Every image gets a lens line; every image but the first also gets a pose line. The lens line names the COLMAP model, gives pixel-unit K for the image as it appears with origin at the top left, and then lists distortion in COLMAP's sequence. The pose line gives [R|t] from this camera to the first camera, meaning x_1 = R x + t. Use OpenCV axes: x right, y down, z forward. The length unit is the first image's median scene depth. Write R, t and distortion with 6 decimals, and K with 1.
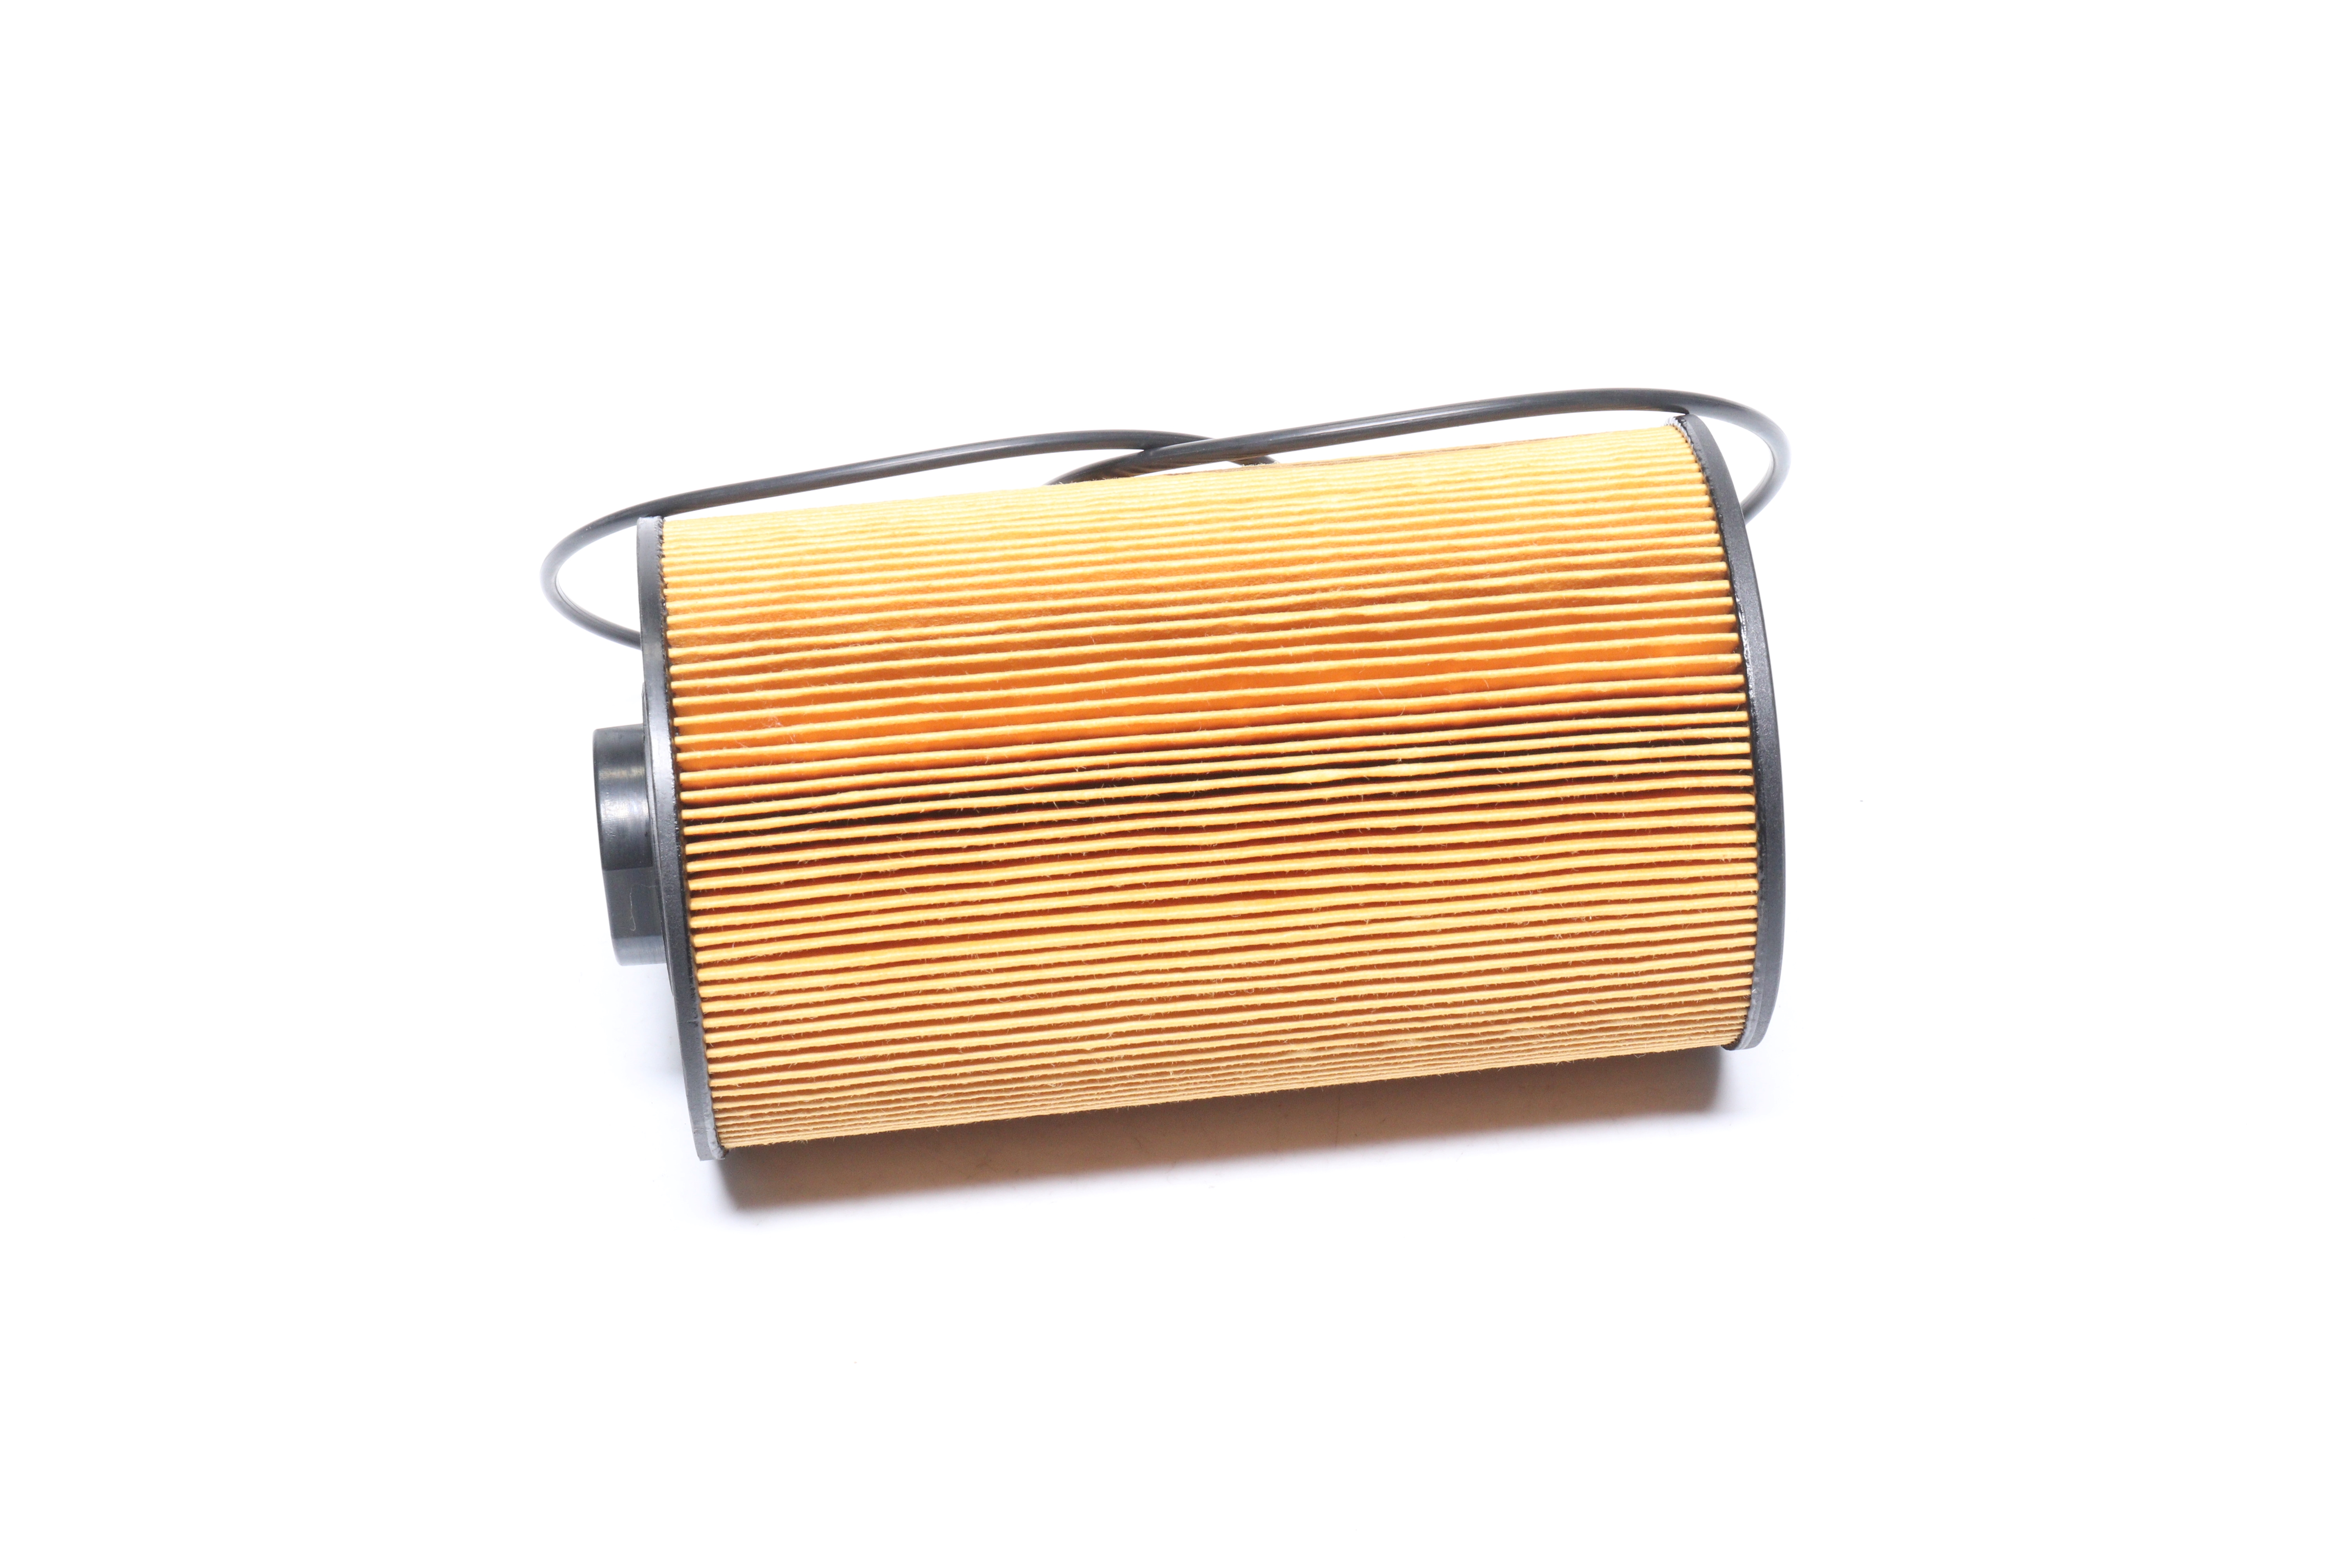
lens RADIAL K [[5474.6, 0, 1176.7], [0, 5474.6, 779.8], [0, 0, 1]] dist [0.060192, 0.000000]
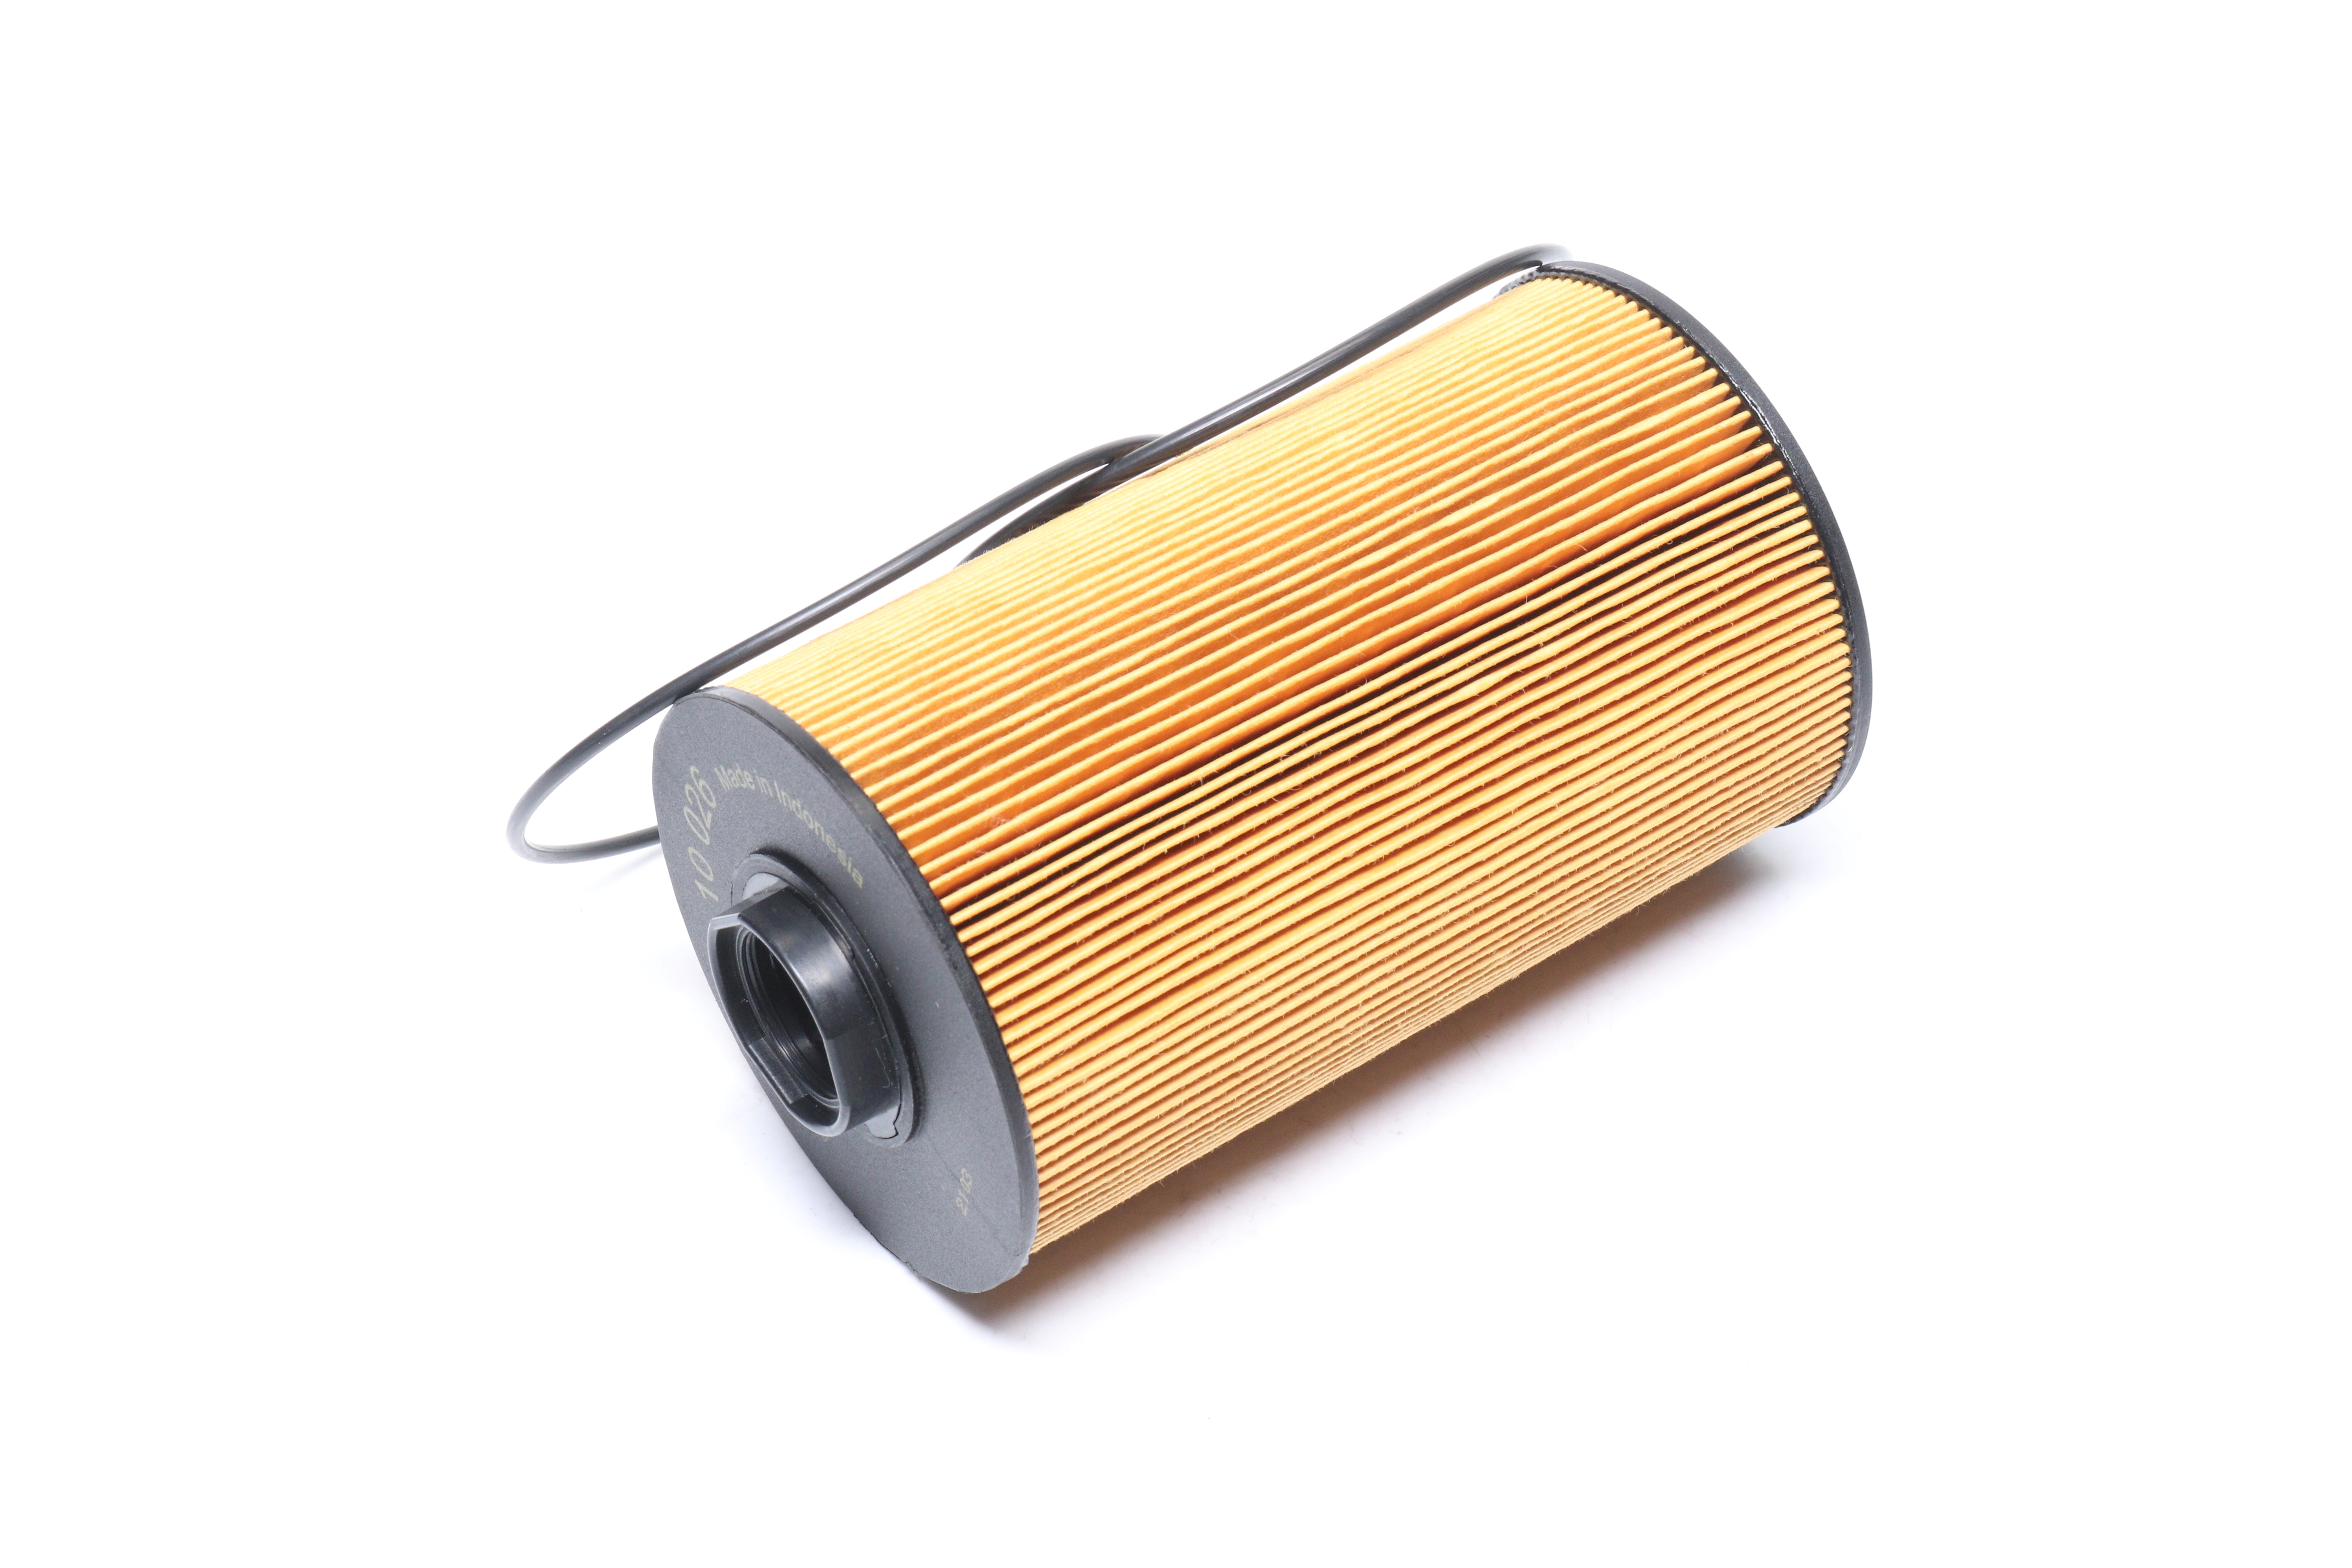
lens RADIAL K [[5474.6, 0, 1177.1], [0, 5474.6, 787.9], [0, 0, 1]] dist [0.060192, 0.000000]
pose [[0.854387, -0.341908, 0.391308, -0.421750], [0.350396, 0.935155, 0.052039, -0.054877], [-0.383726, 0.092651, 0.918787, 0.087009]]
